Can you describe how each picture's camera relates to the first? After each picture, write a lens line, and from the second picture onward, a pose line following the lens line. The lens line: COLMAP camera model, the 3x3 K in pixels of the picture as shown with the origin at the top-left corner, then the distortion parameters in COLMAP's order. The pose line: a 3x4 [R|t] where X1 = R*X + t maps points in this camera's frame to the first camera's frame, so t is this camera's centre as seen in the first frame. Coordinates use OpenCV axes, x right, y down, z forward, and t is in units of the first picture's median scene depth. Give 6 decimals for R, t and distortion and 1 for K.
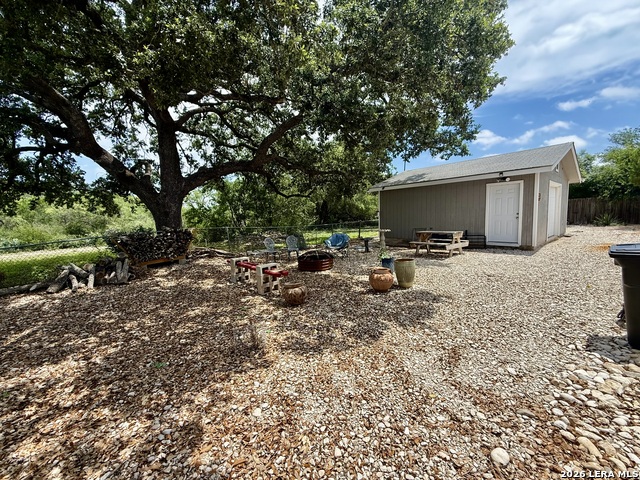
lens RADIAL K [[255.7, 0, 316.6], [0, 255.7, 241.6], [0, 0, 1]] dist [0.008205, 0.000071]
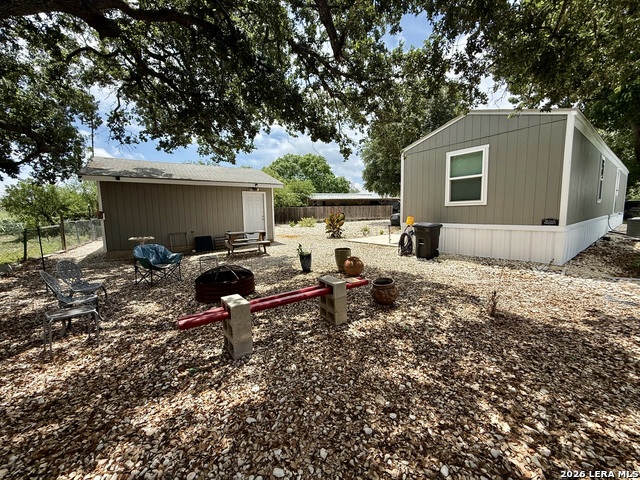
lens RADIAL K [[255.7, 0, 316.6], [0, 255.7, 241.6], [0, 0, 1]] dist [0.008205, 0.000071]
pose [[0.087038, -0.081357, 0.992877, -0.966850], [0.106550, 0.991703, 0.071921, -0.073320], [-0.990490, 0.099532, 0.094985, 1.068267]]
